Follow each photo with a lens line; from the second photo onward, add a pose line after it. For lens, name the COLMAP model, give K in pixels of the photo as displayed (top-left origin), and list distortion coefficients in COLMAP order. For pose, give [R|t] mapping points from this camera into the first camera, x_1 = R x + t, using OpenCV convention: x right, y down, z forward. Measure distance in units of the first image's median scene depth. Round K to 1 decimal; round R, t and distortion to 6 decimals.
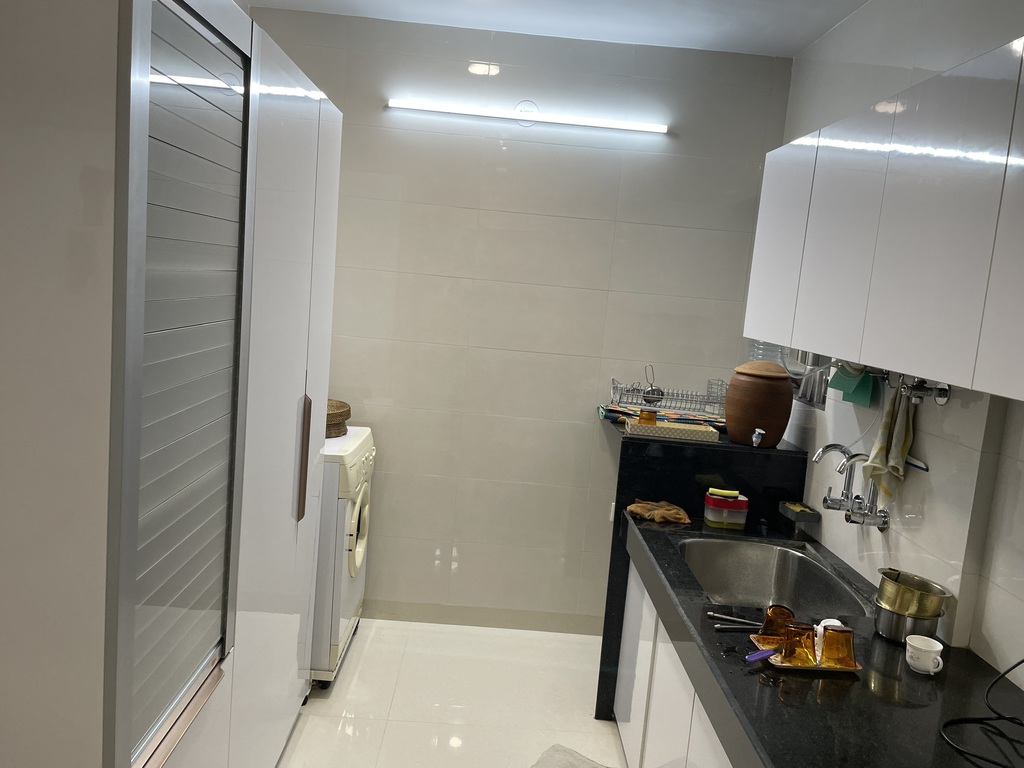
lens RADIAL K [[777.6, 0, 513.9], [0, 777.6, 375.3], [0, 0, 1]] dist [0.106659, -0.148466]
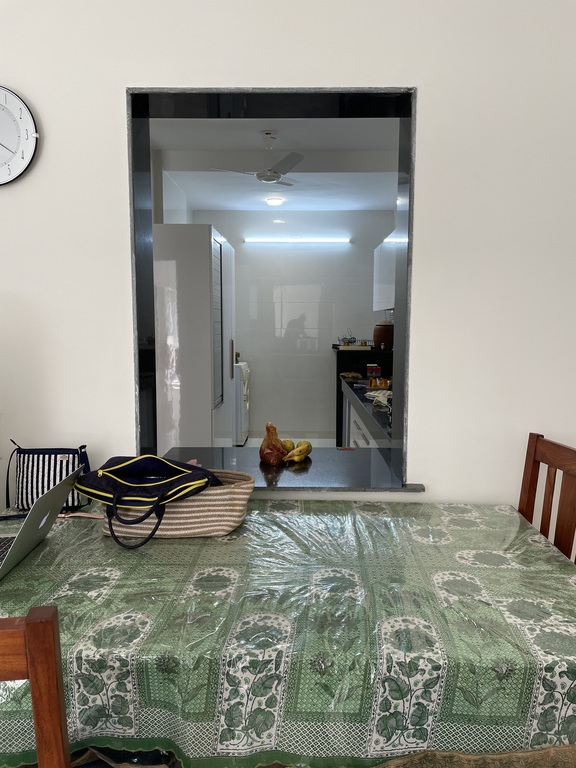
lens RADIAL K [[583.2, 0, 288.0], [0, 583.2, 384.0], [0, 0, 1]] dist [0.106659, -0.148466]
pose [[0.996320, -0.076382, -0.038885, 0.032019], [0.075191, 0.996680, -0.031232, 0.245051], [0.041142, 0.028193, 0.998755, -1.103045]]
